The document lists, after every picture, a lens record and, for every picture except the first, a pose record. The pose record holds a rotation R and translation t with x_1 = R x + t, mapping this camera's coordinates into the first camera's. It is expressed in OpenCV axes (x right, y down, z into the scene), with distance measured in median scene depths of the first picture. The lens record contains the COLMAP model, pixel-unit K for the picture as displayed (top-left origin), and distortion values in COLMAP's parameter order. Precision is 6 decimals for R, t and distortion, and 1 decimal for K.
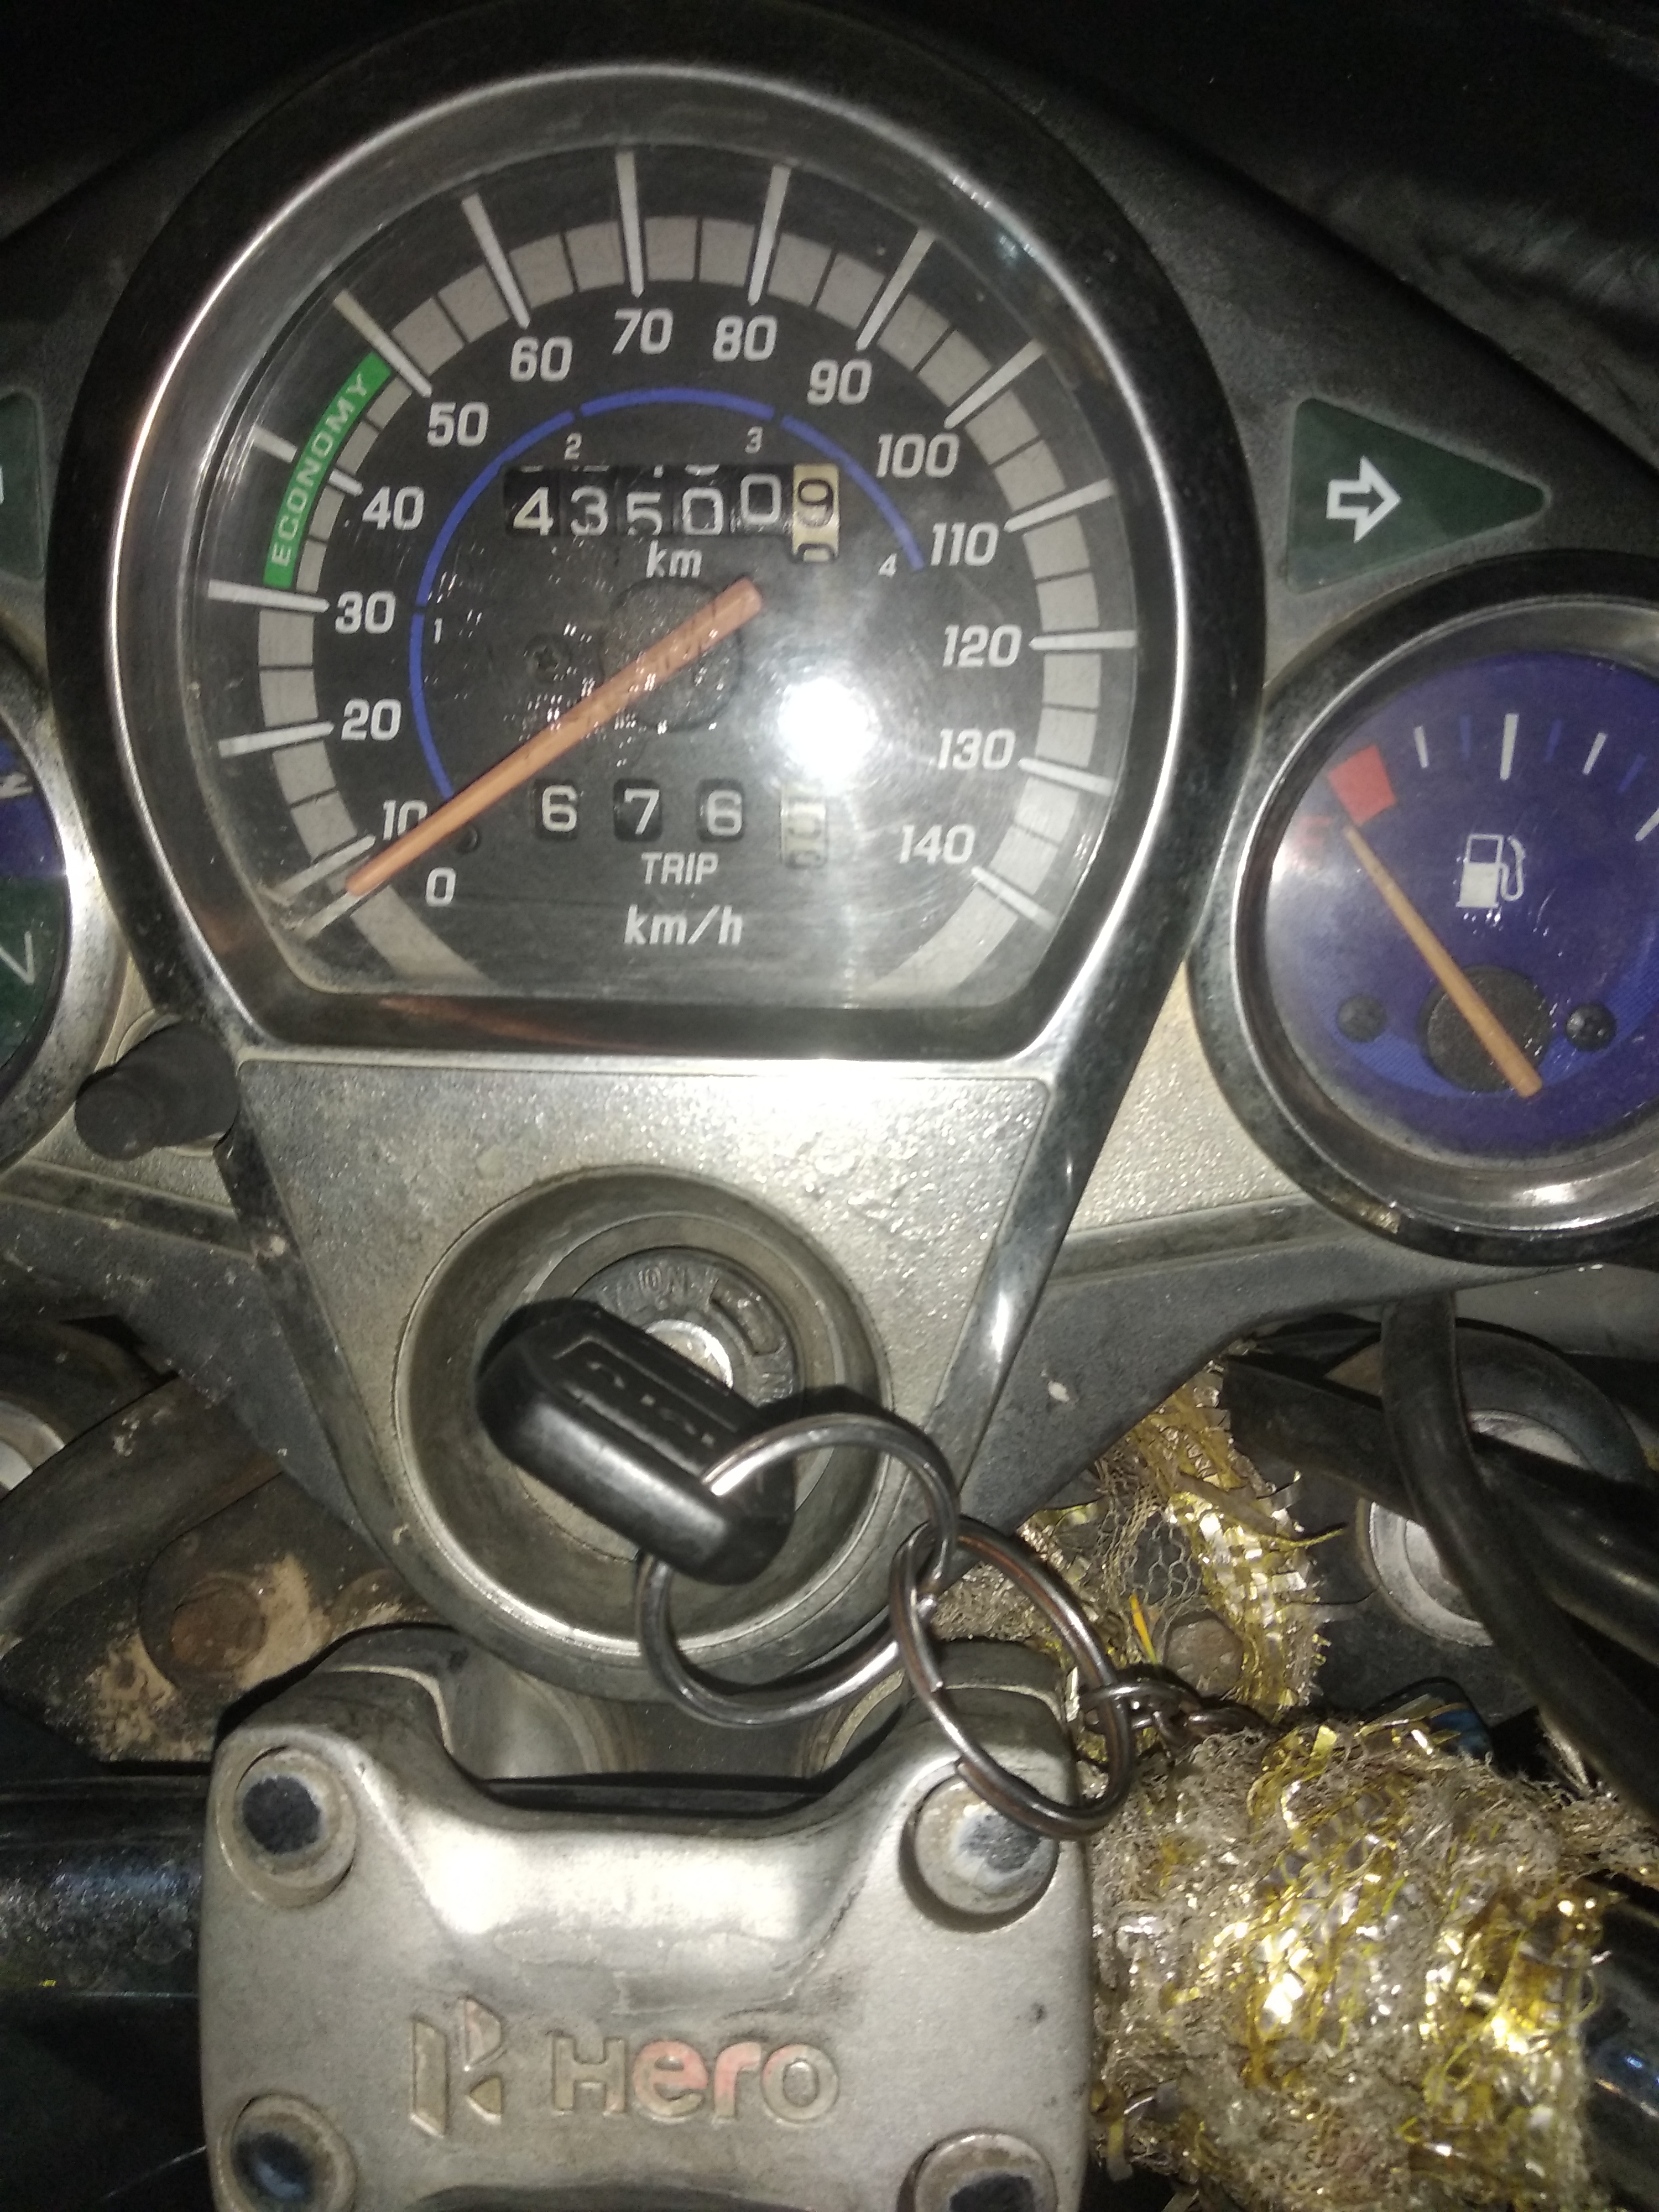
lens RADIAL K [[1690.0, 0, 829.9], [0, 1690.0, 1109.7], [0, 0, 1]] dist [0.039484, -0.124064]
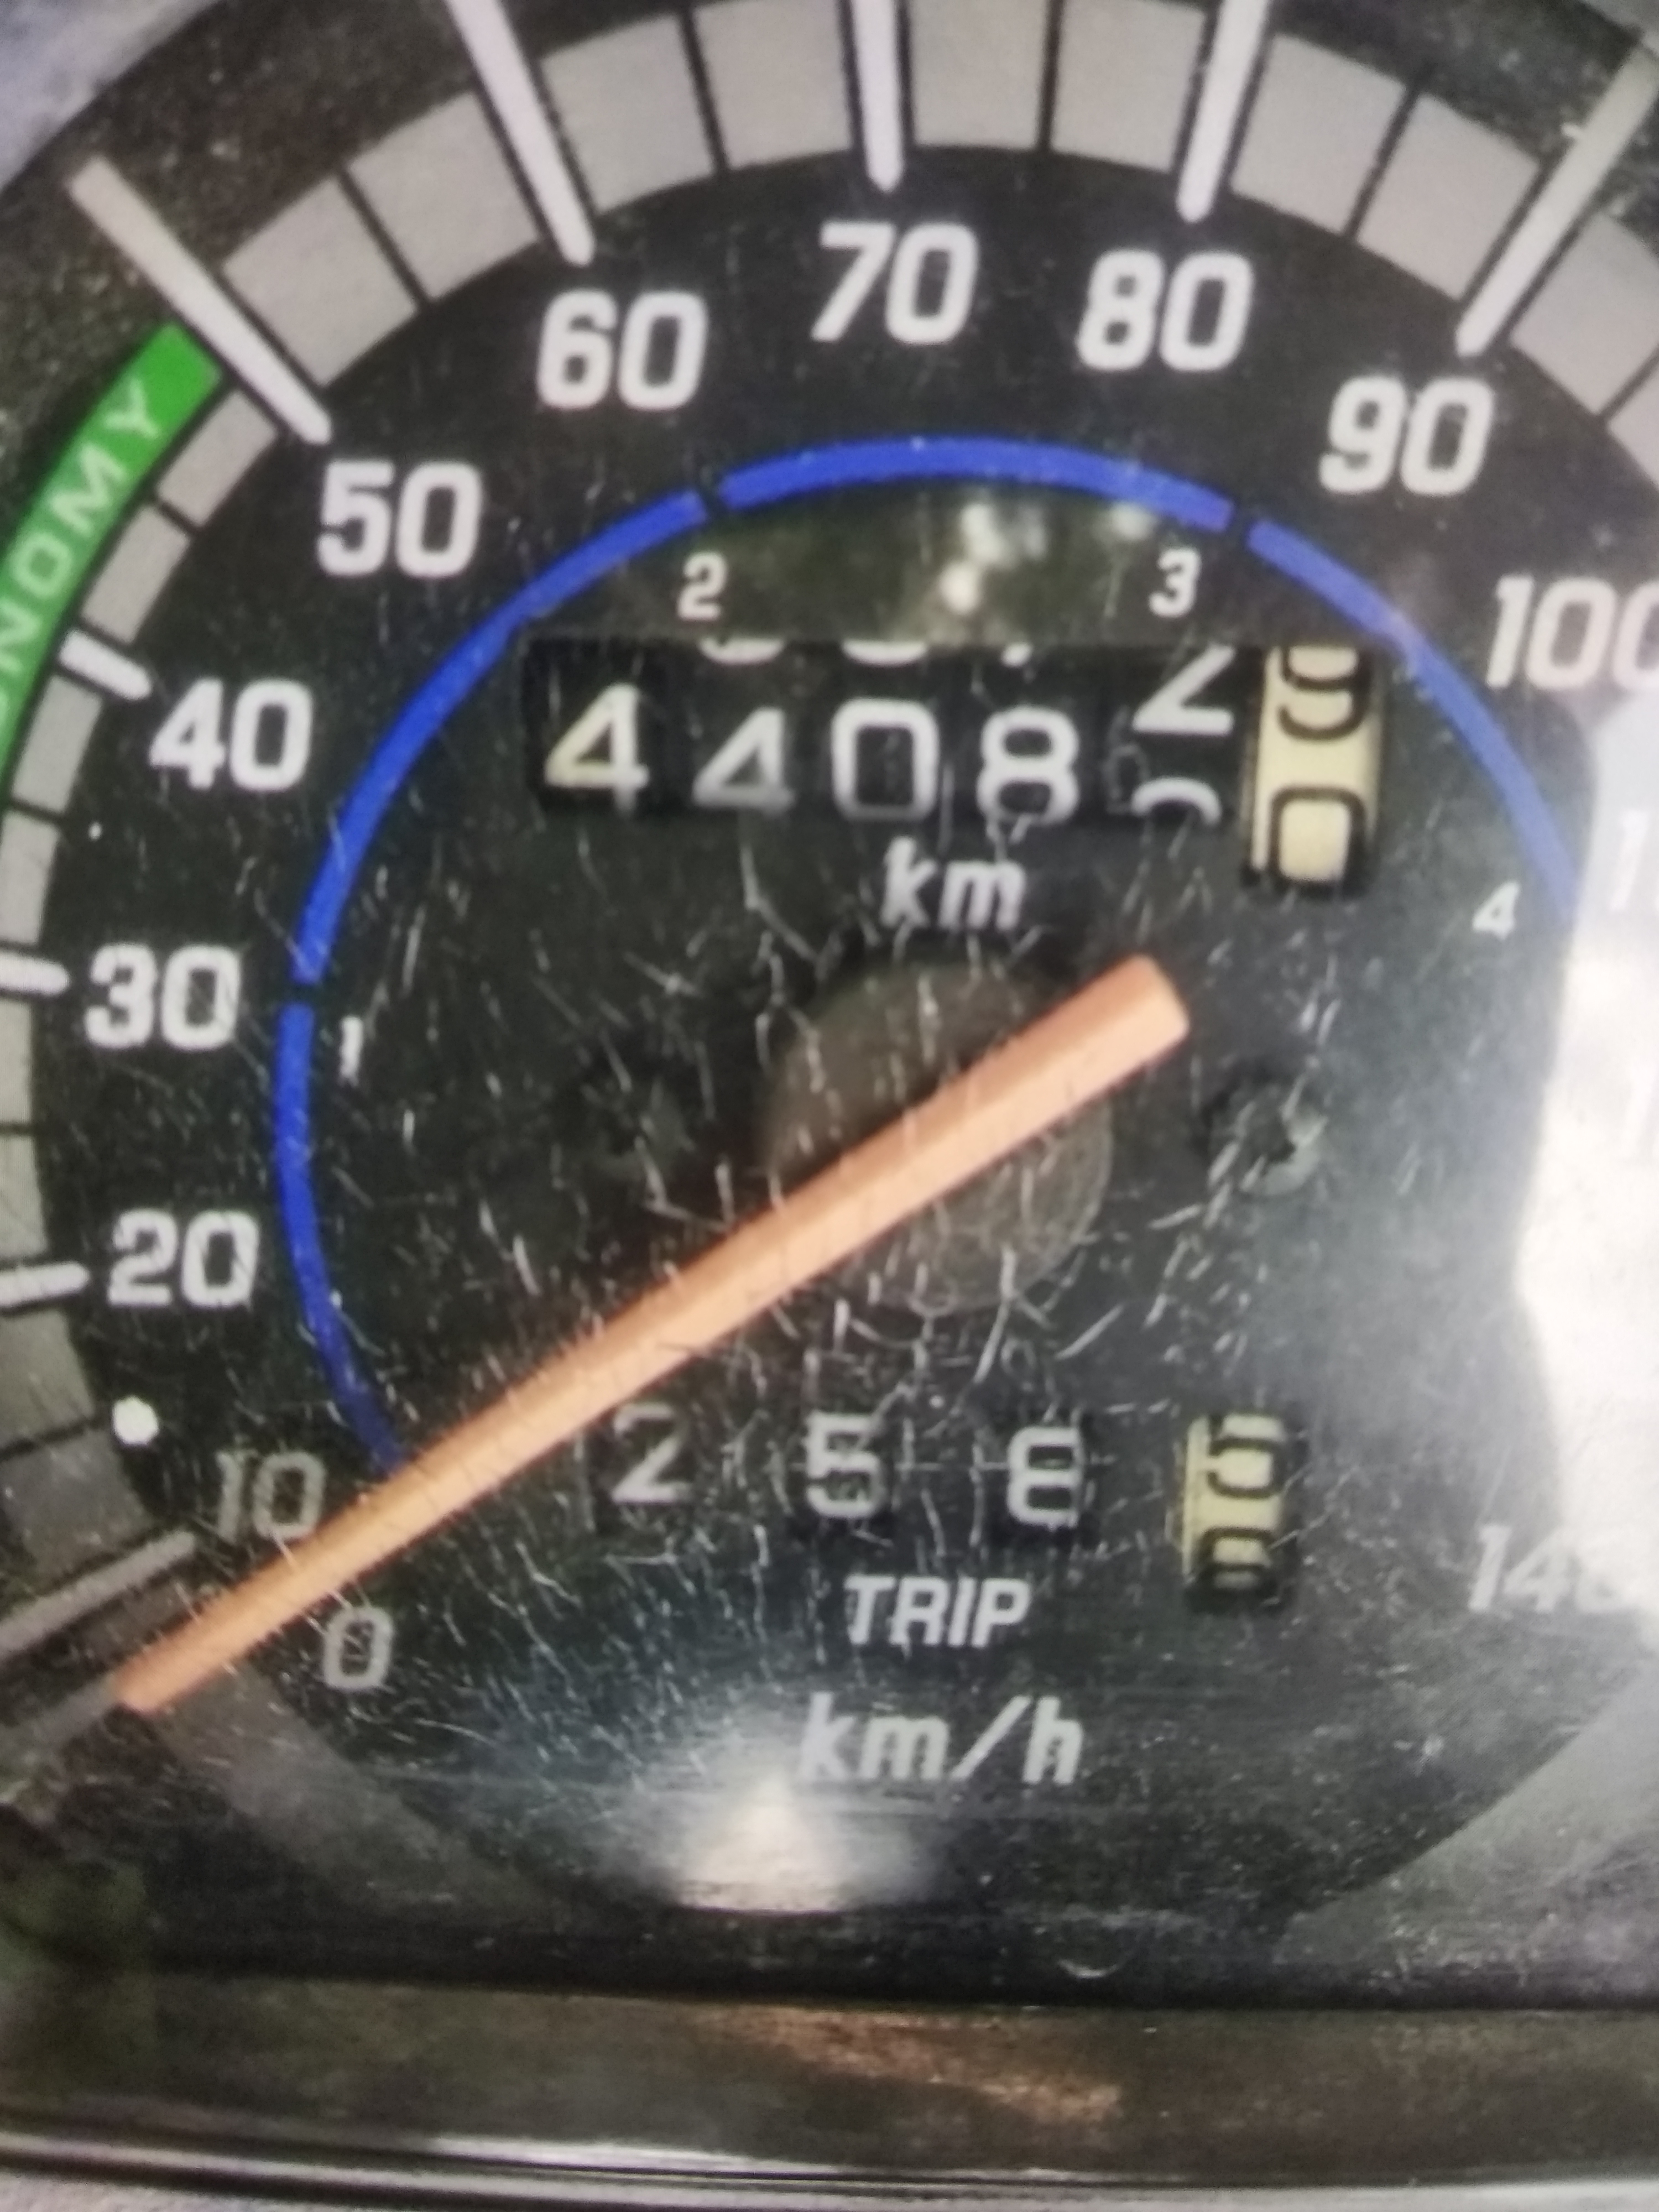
lens RADIAL K [[1688.0, 0, 941.0], [0, 1688.0, 1348.7], [0, 0, 1]] dist [0.005757, -0.041811]
pose [[0.999075, 0.010871, 0.041597, -0.111339], [-0.010876, 0.999941, -0.000110, -0.218708], [-0.041596, -0.000343, 0.999134, 0.615870]]
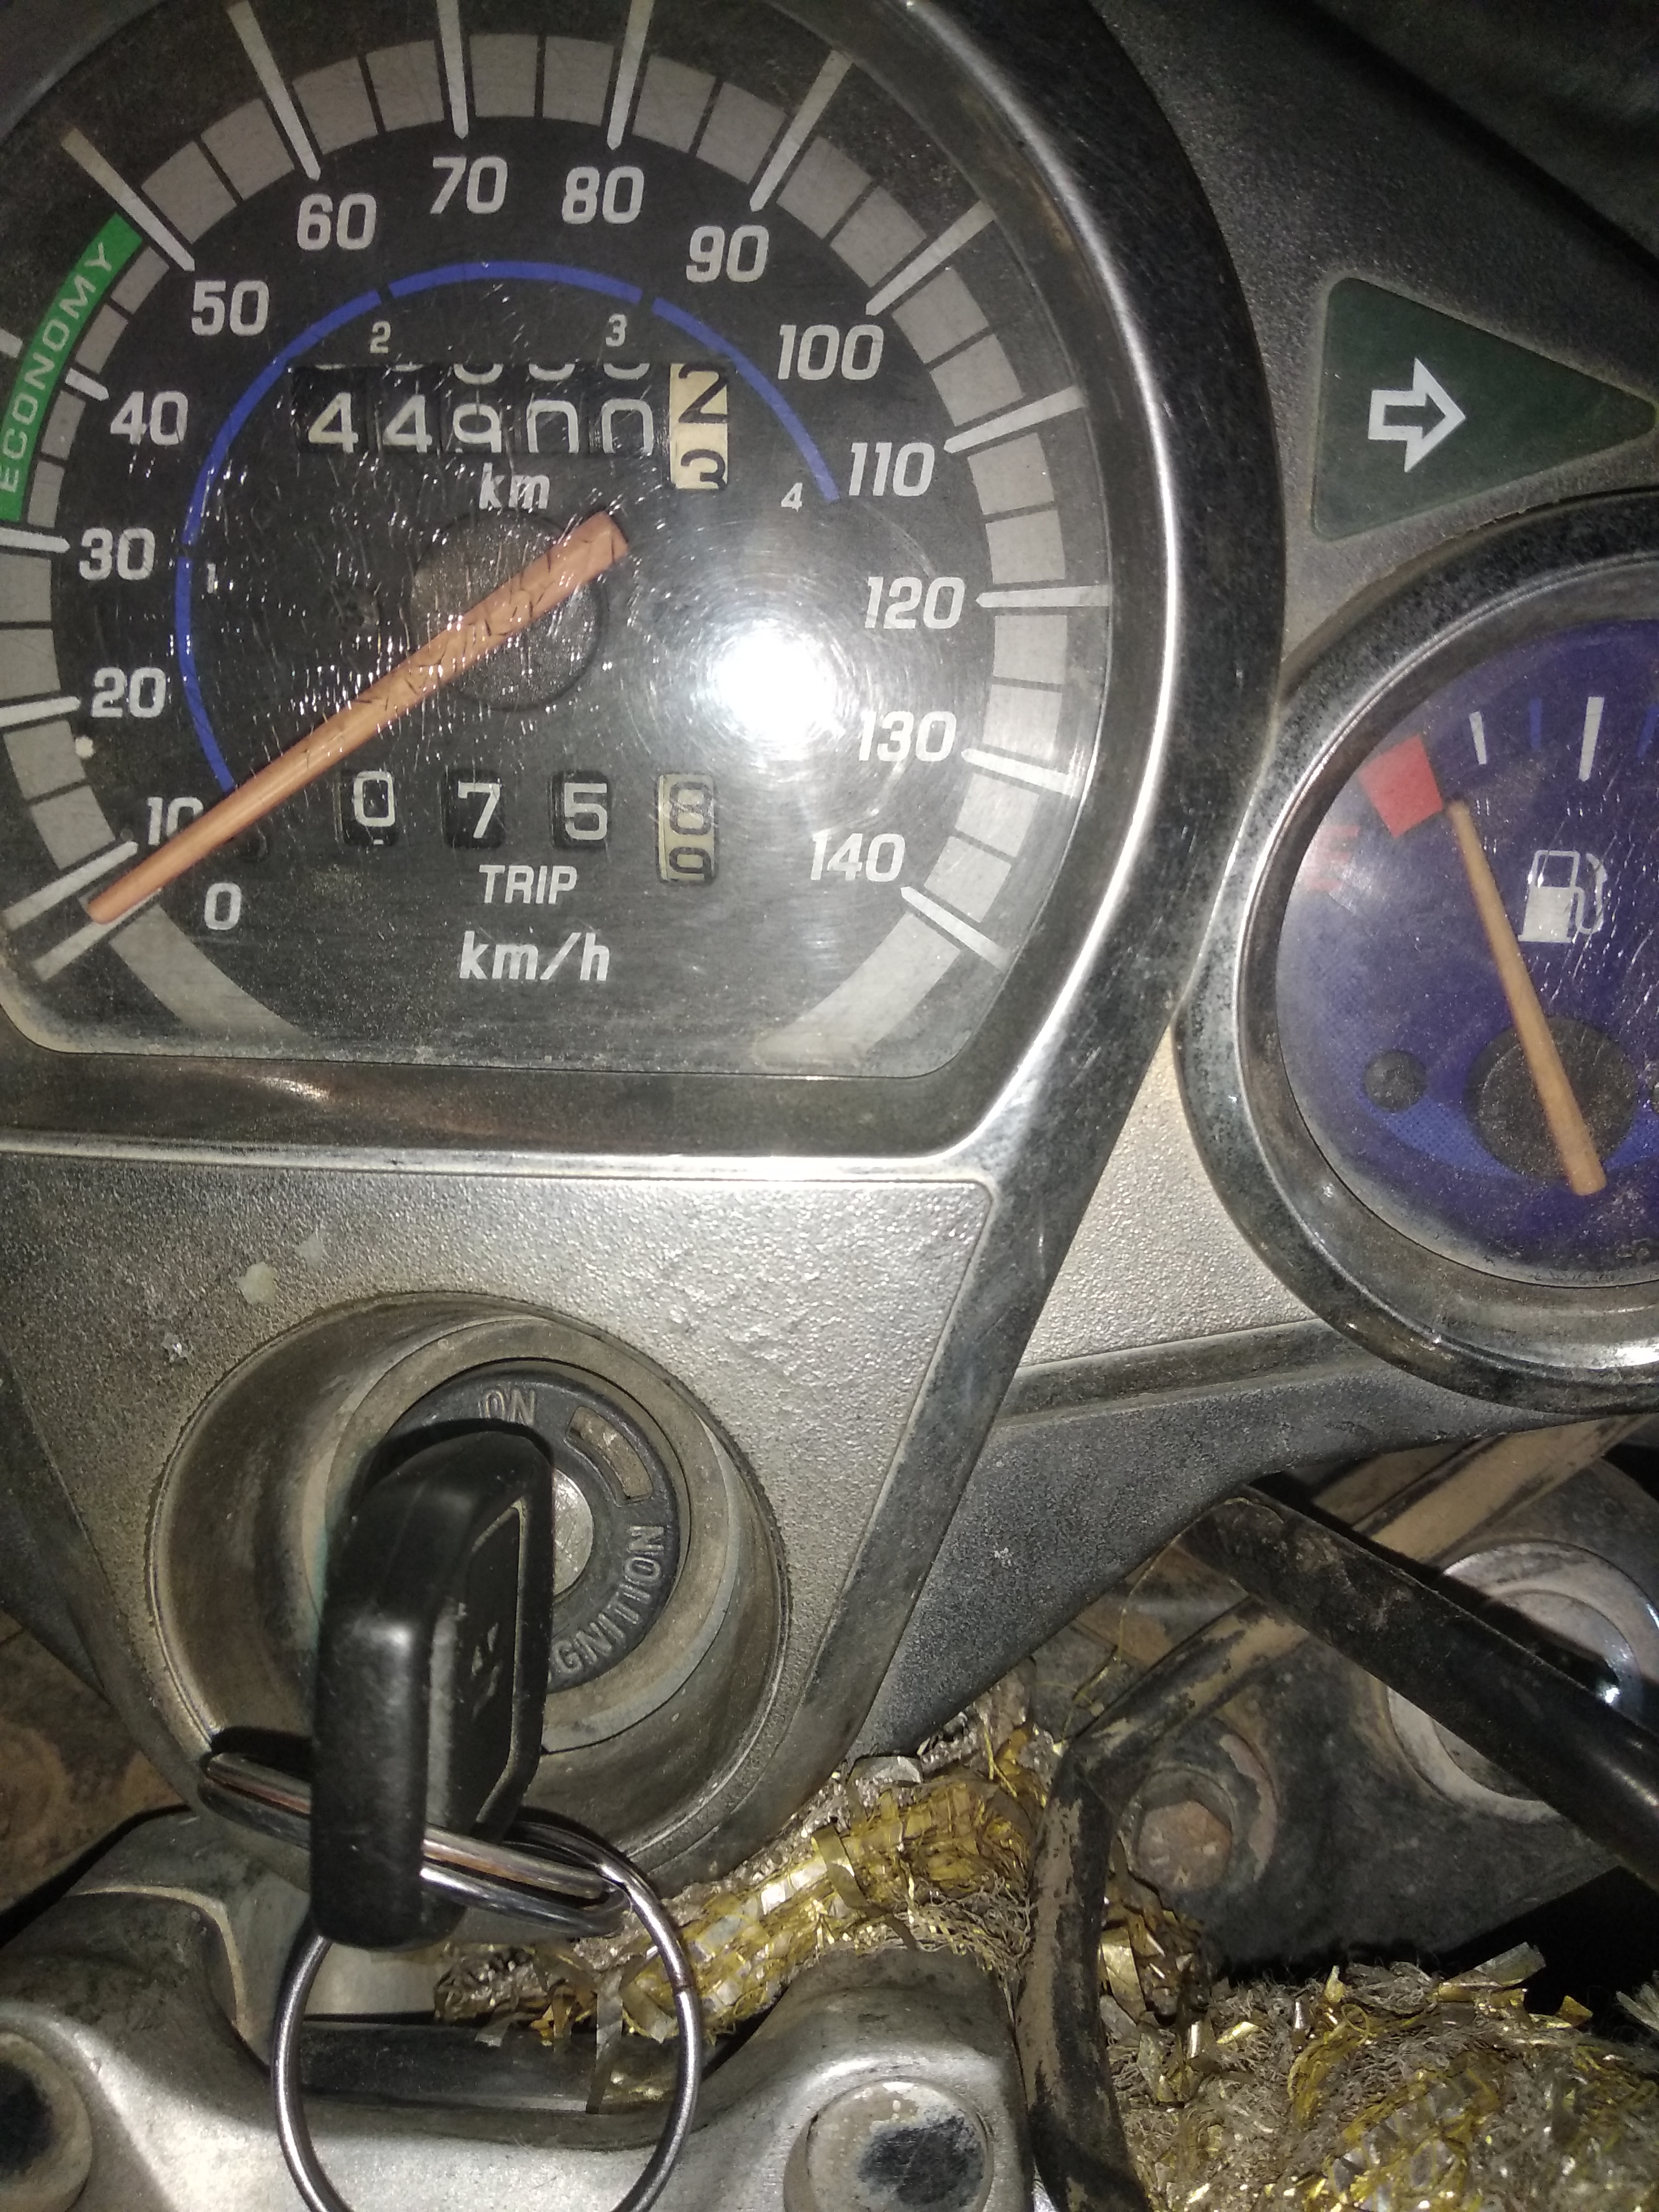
lens RADIAL K [[1726.3, 0, 827.1], [0, 1726.3, 1109.3], [0, 0, 1]] dist [0.006617, -0.066351]
pose [[0.999945, 0.005248, 0.009072, 0.044822], [-0.005589, 0.999263, 0.037974, -0.073905], [-0.008866, -0.038023, 0.999238, 0.209459]]
